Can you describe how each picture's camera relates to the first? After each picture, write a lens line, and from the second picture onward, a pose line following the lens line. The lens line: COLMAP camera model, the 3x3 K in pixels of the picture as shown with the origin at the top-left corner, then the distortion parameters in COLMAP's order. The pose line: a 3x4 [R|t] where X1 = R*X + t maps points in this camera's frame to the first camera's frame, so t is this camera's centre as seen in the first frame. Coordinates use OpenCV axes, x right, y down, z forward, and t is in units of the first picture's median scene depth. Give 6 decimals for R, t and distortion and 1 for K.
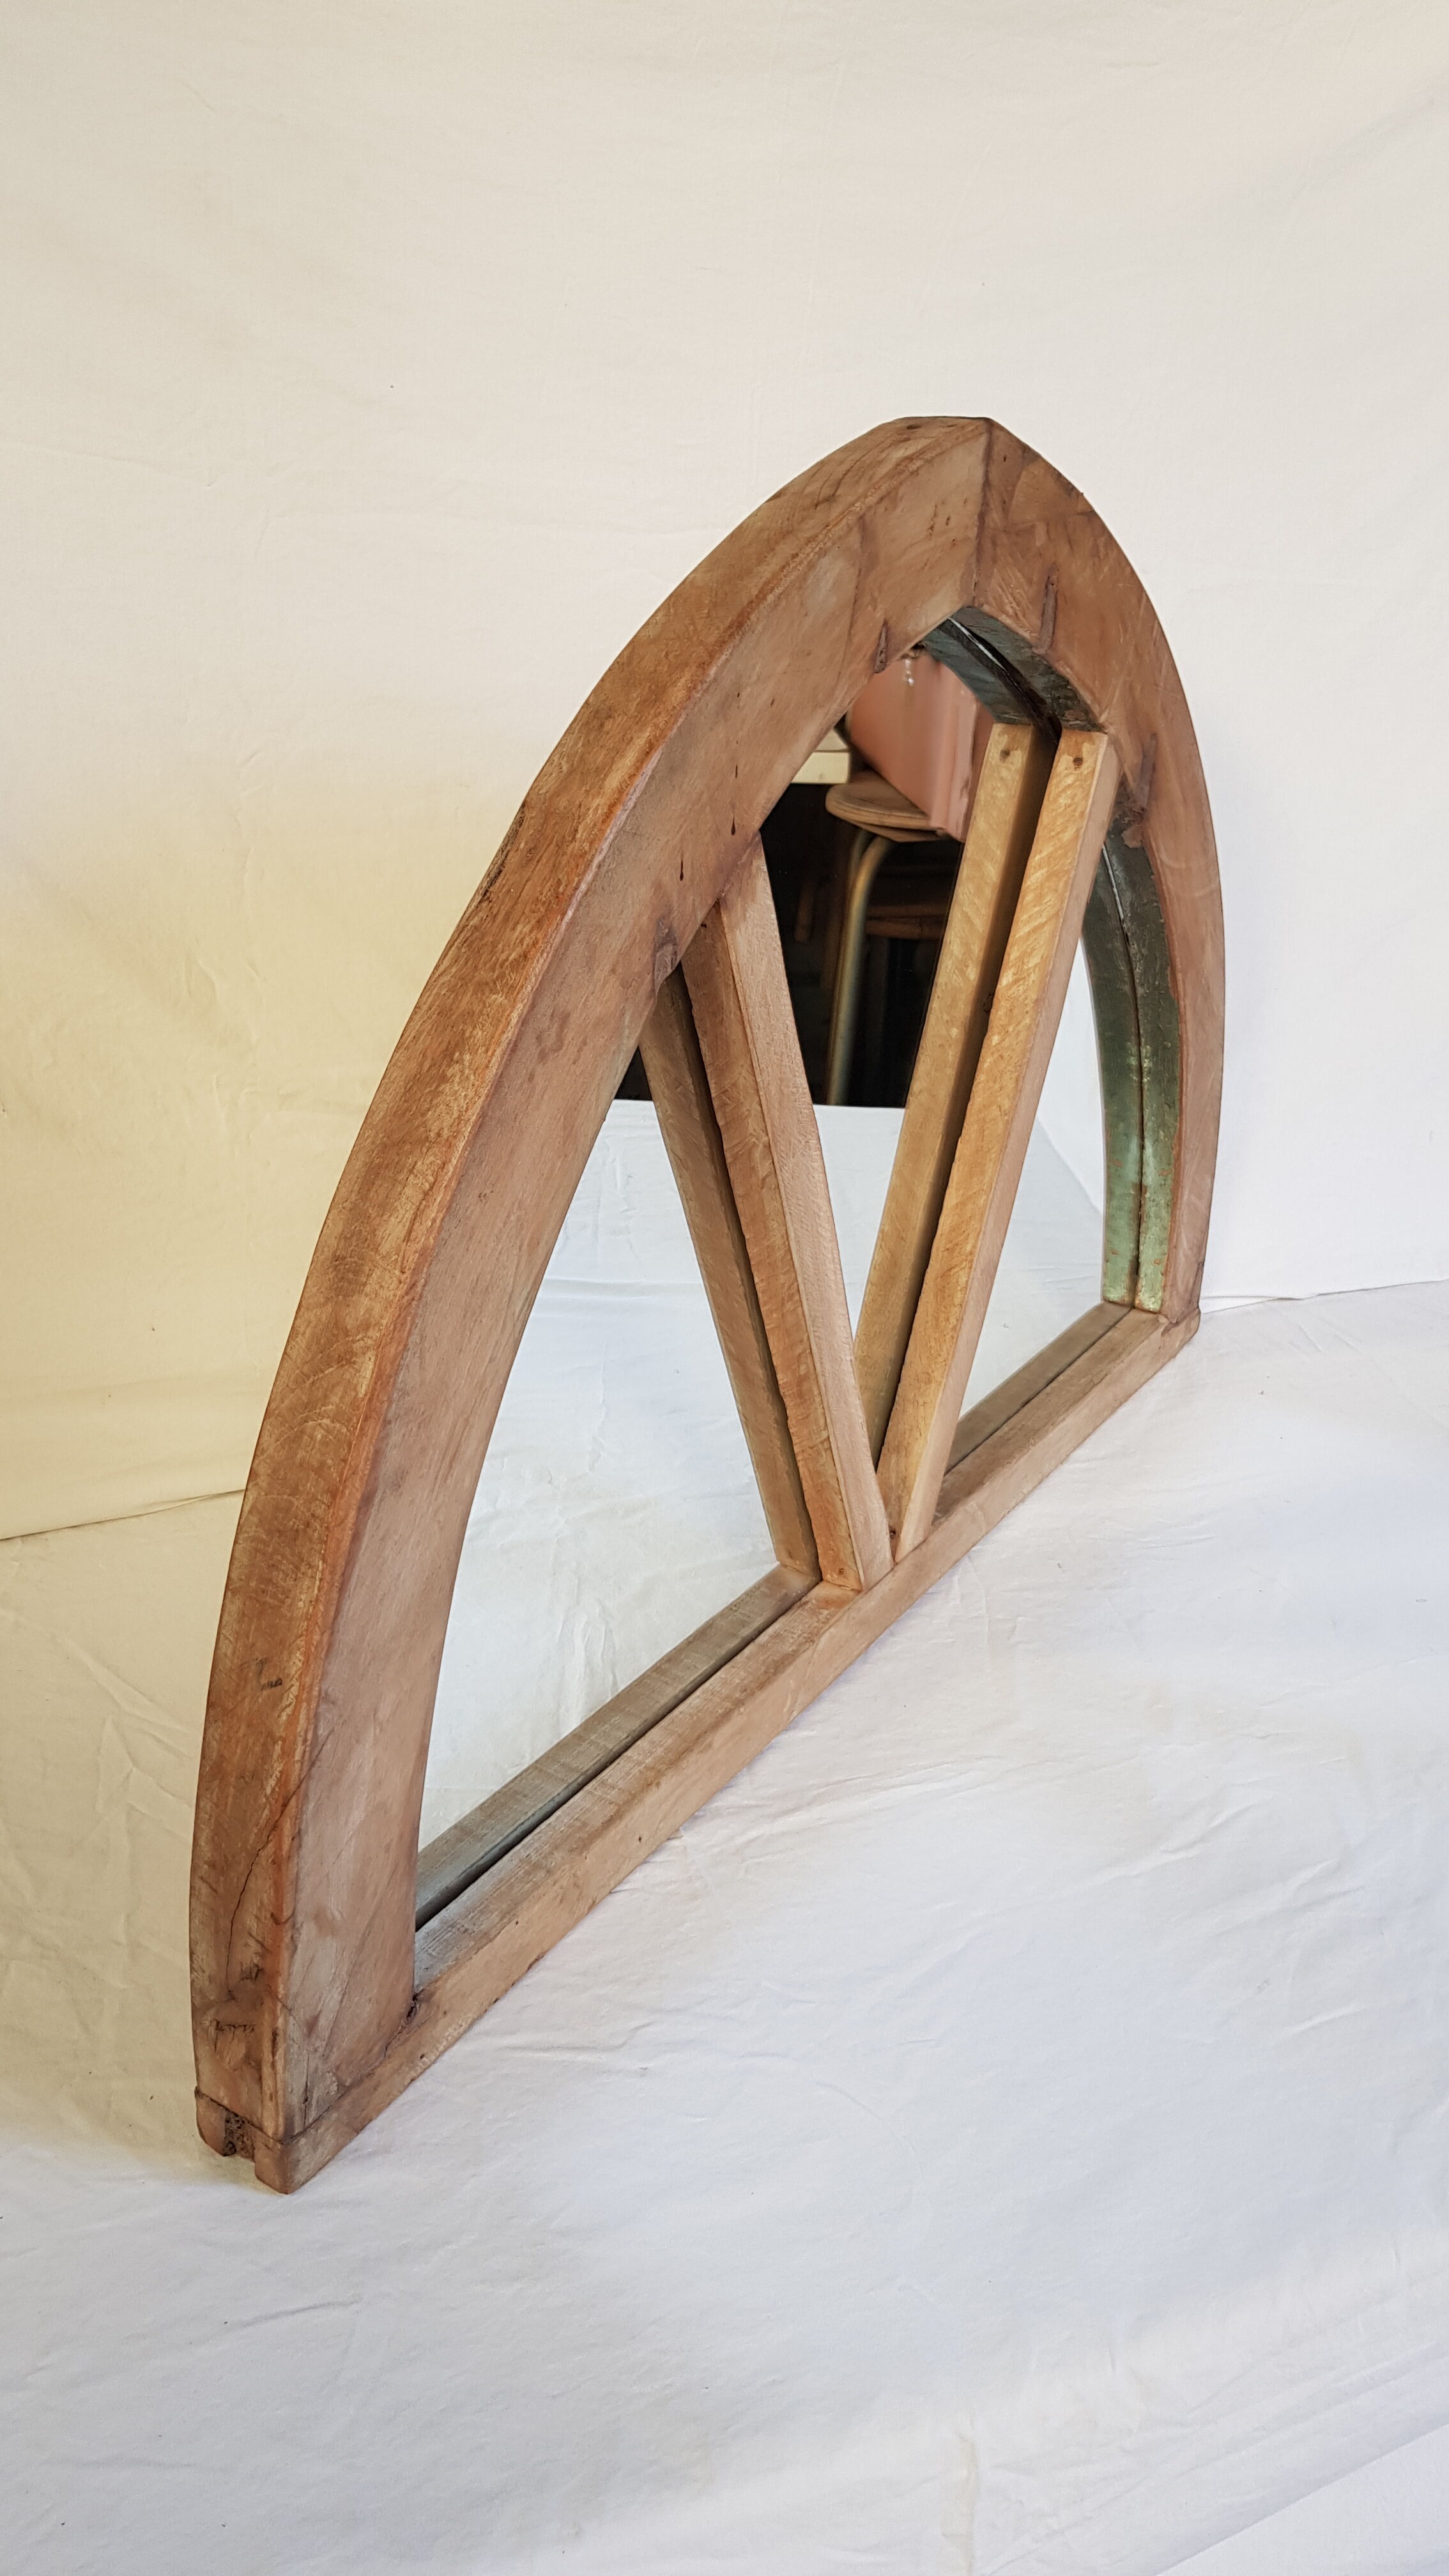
lens RADIAL K [[2006.8, 0, 708.2], [0, 2006.8, 1296.1], [0, 0, 1]] dist [0.059178, -0.106476]
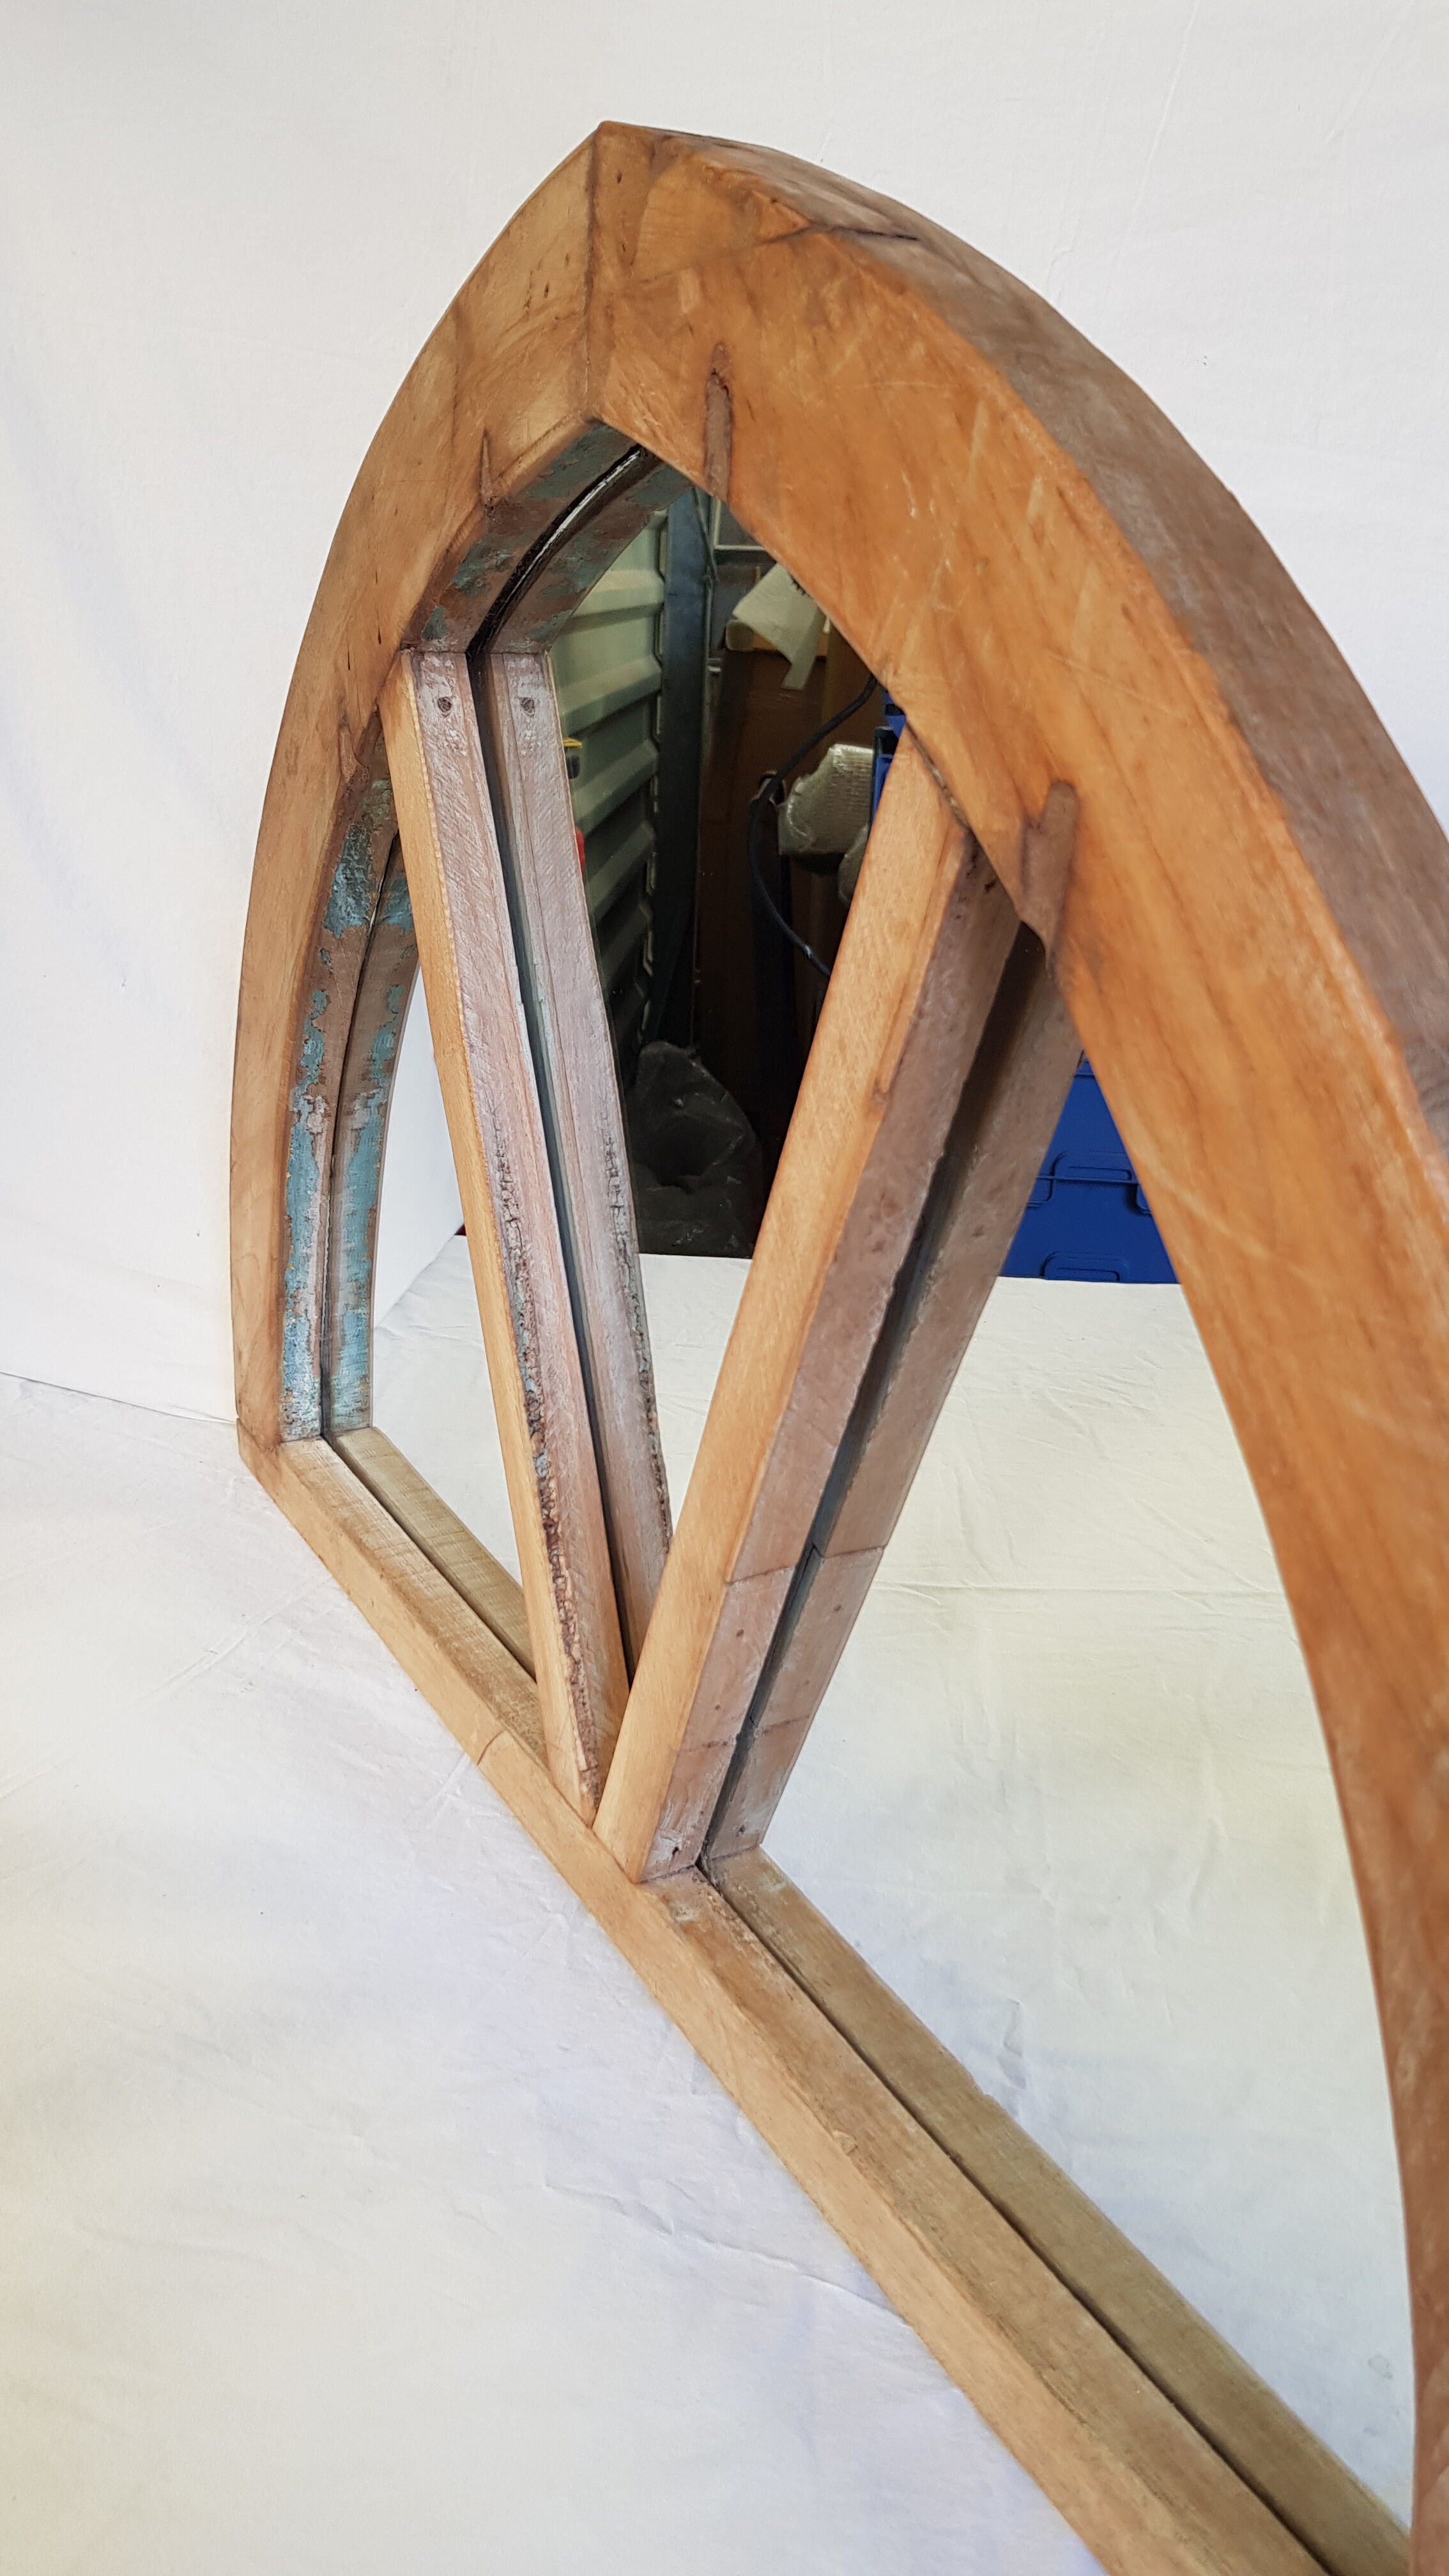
lens RADIAL K [[2006.8, 0, 739.9], [0, 2006.8, 1281.4], [0, 0, 1]] dist [0.059178, -0.106476]
pose [[-0.454220, 0.267769, -0.849696, 0.768327], [-0.391154, 0.796973, 0.460253, -0.451313], [0.800426, 0.541418, -0.257262, 1.397860]]
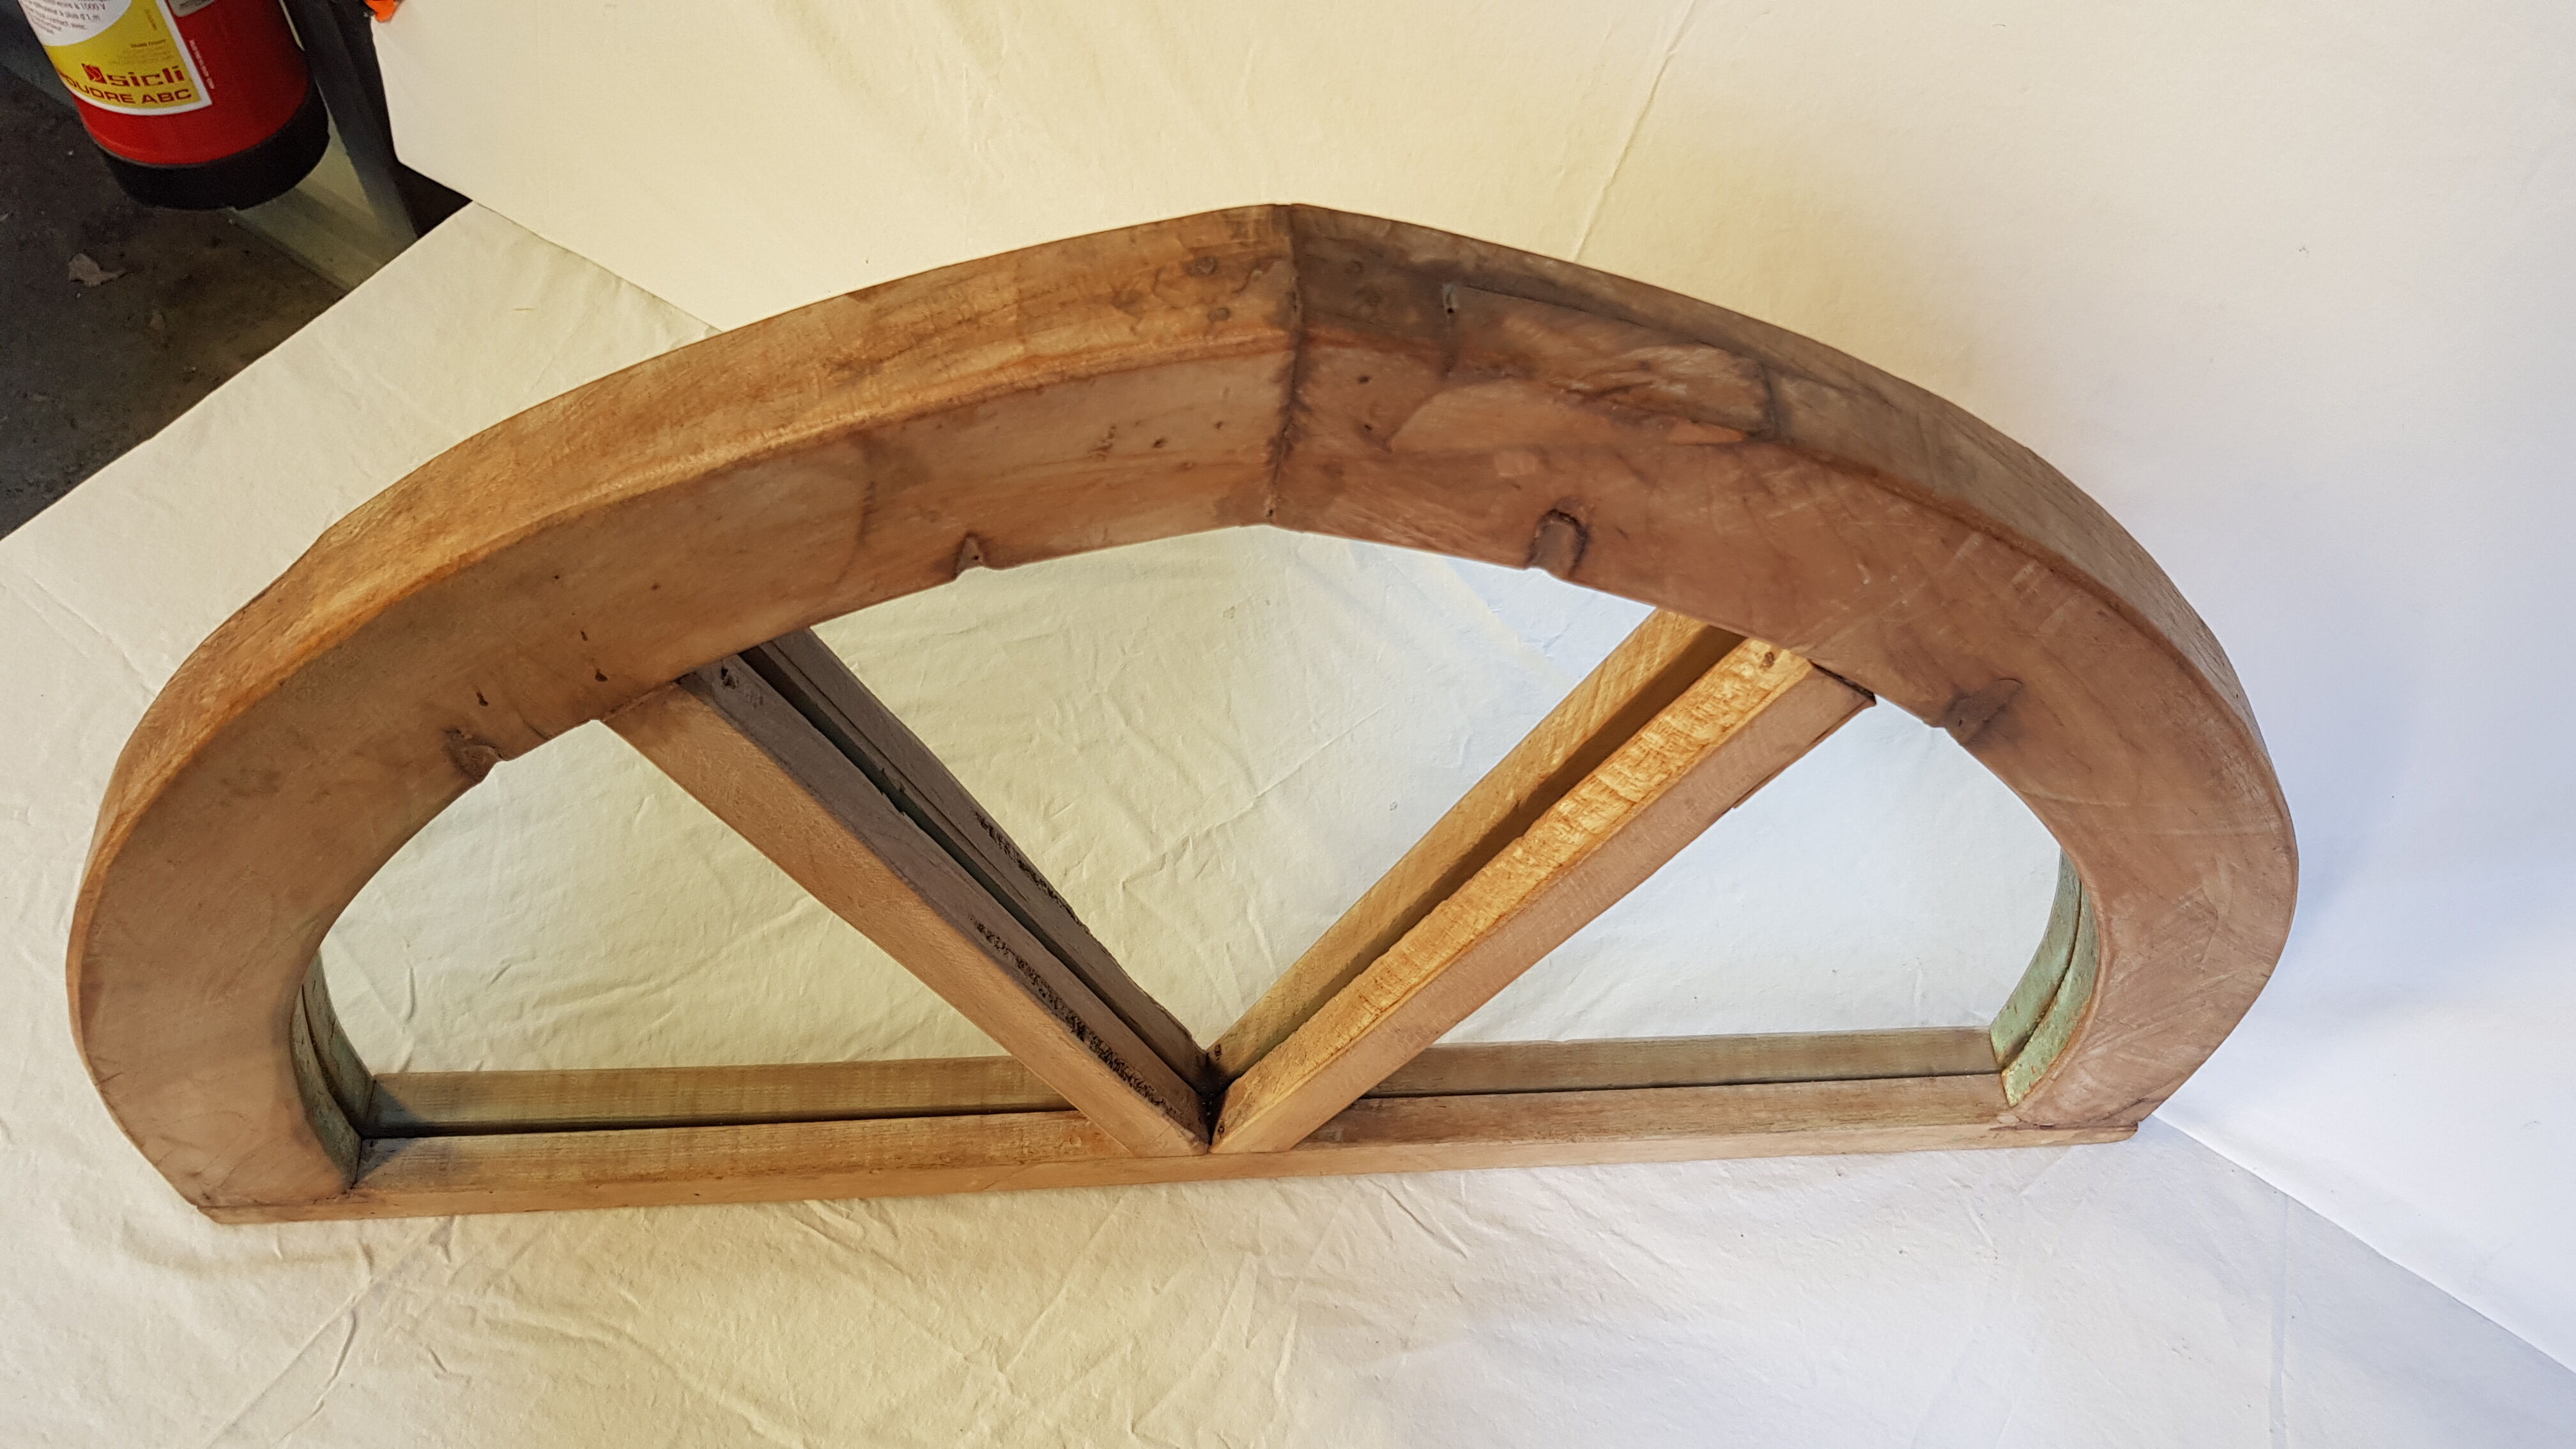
lens RADIAL K [[2006.8, 0, 1315.7], [0, 2006.8, 738.4], [0, 0, 1]] dist [0.059178, -0.106476]
pose [[0.602459, 0.689948, -0.401267, 0.435539], [-0.370108, 0.686920, 0.625429, -0.697879], [0.707152, -0.228283, 0.669196, 0.605451]]
